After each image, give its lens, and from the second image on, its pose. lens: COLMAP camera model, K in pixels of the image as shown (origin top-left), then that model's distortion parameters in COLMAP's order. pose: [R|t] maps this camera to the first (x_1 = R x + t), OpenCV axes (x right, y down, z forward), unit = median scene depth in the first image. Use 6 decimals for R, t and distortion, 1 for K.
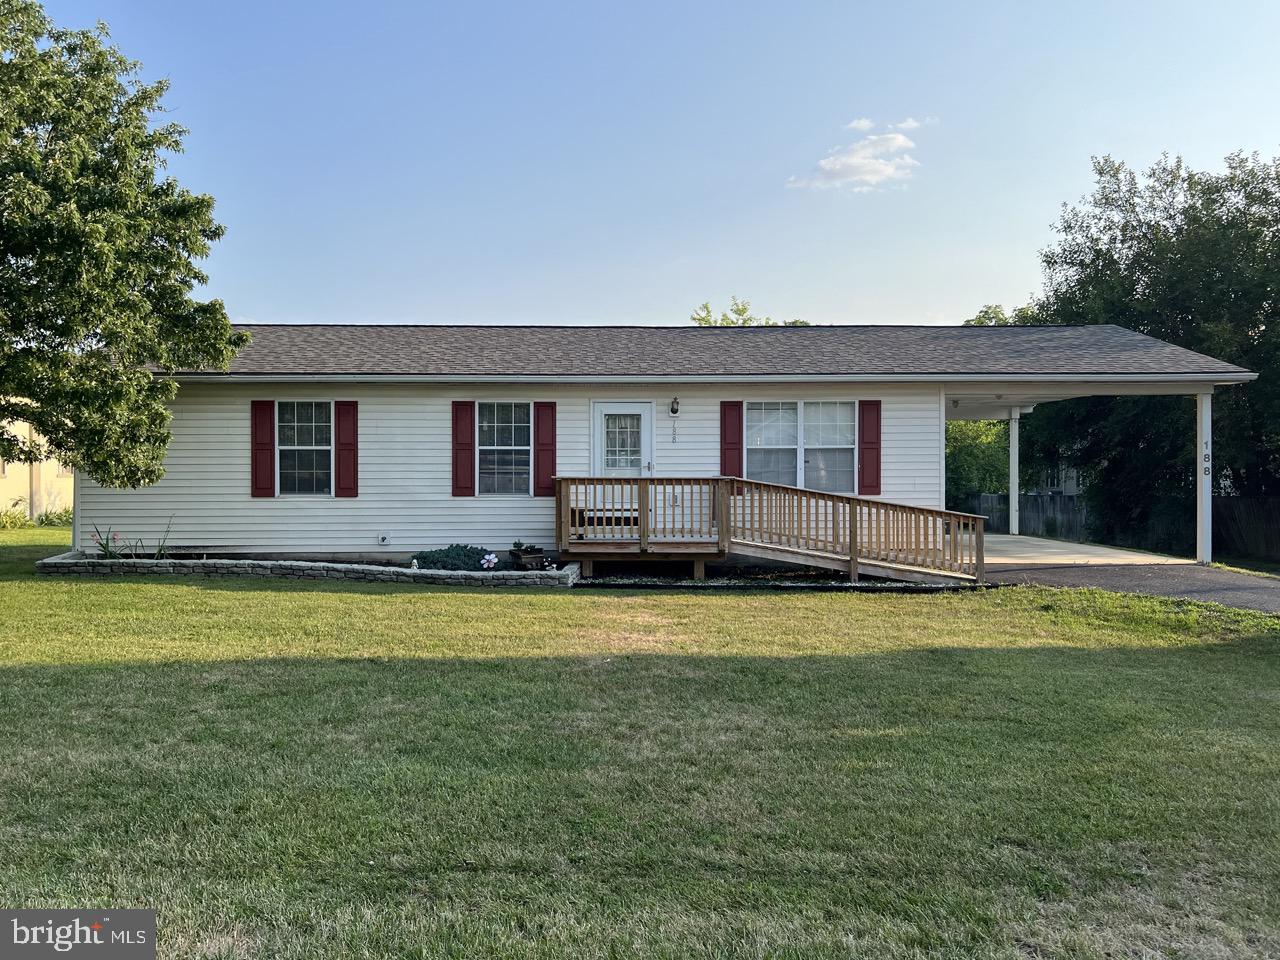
lens RADIAL K [[960.4, 0, 645.5], [0, 960.4, 478.4], [0, 0, 1]] dist [0.075204, -0.076764]
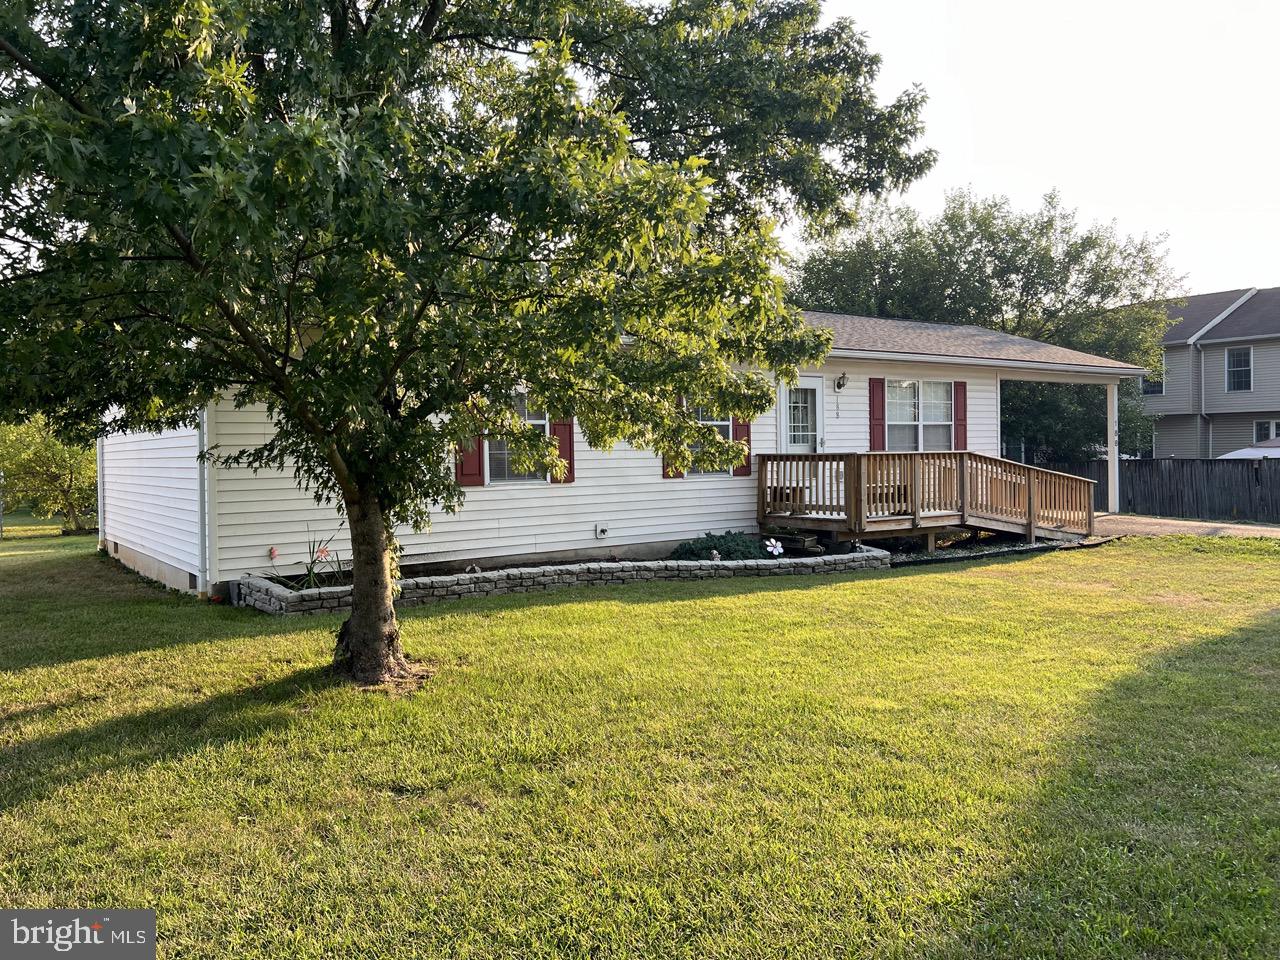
lens RADIAL K [[960.3, 0, 647.5], [0, 960.3, 474.5], [0, 0, 1]] dist [0.073428, -0.072163]
pose [[0.820410, -0.026735, 0.571150, -0.712694], [0.013294, 0.999528, 0.027691, -0.009091], [-0.571620, -0.015125, 0.820379, 0.290766]]
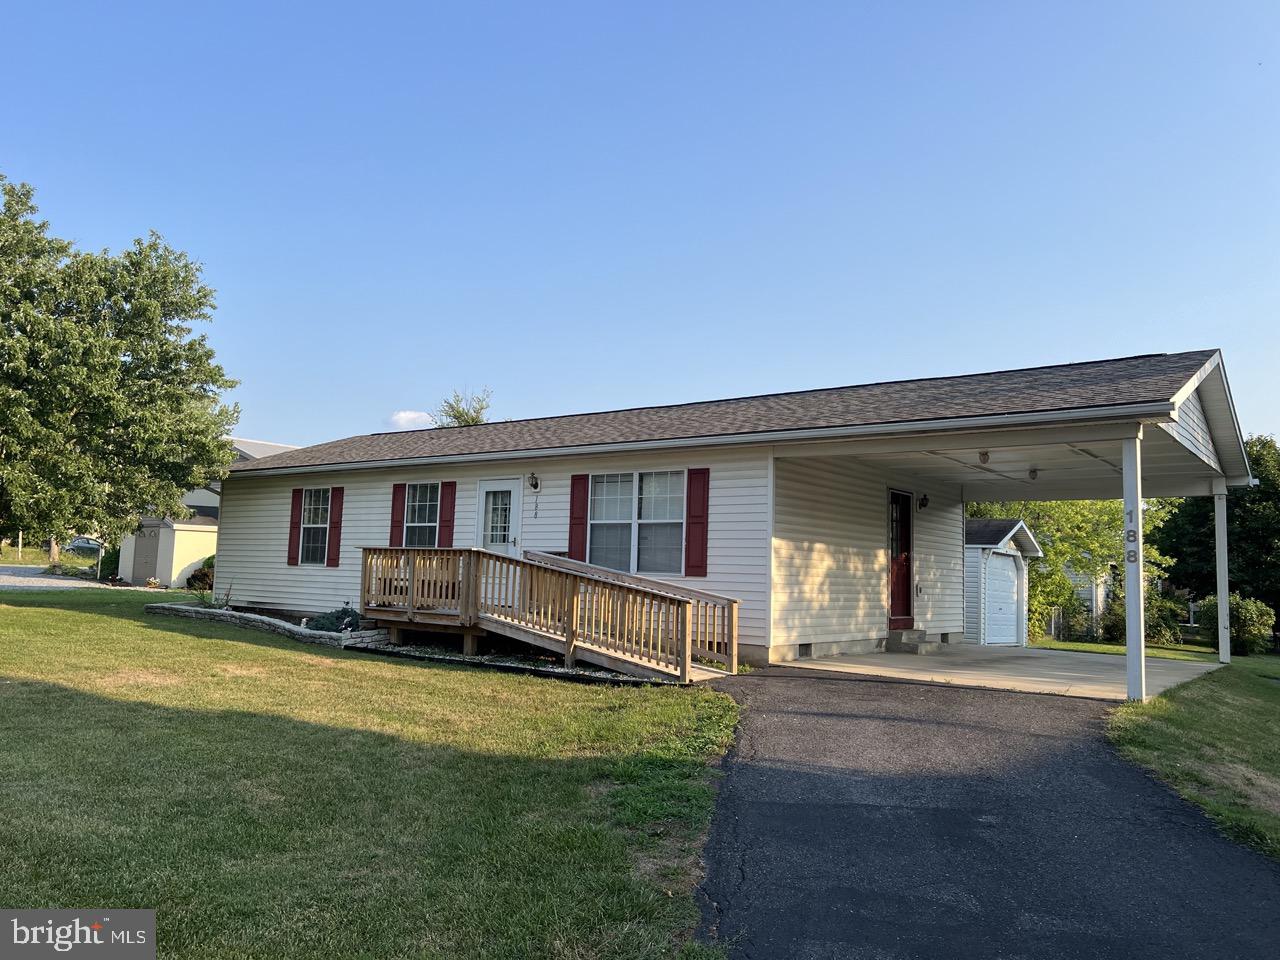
lens RADIAL K [[969.8, 0, 660.2], [0, 969.8, 476.1], [0, 0, 1]] dist [0.050625, -0.064532]
pose [[0.791723, -0.036421, -0.609794, 0.751056], [-0.032028, 0.994373, -0.100975, 0.016636], [0.610041, 0.099475, 0.786101, 0.287534]]
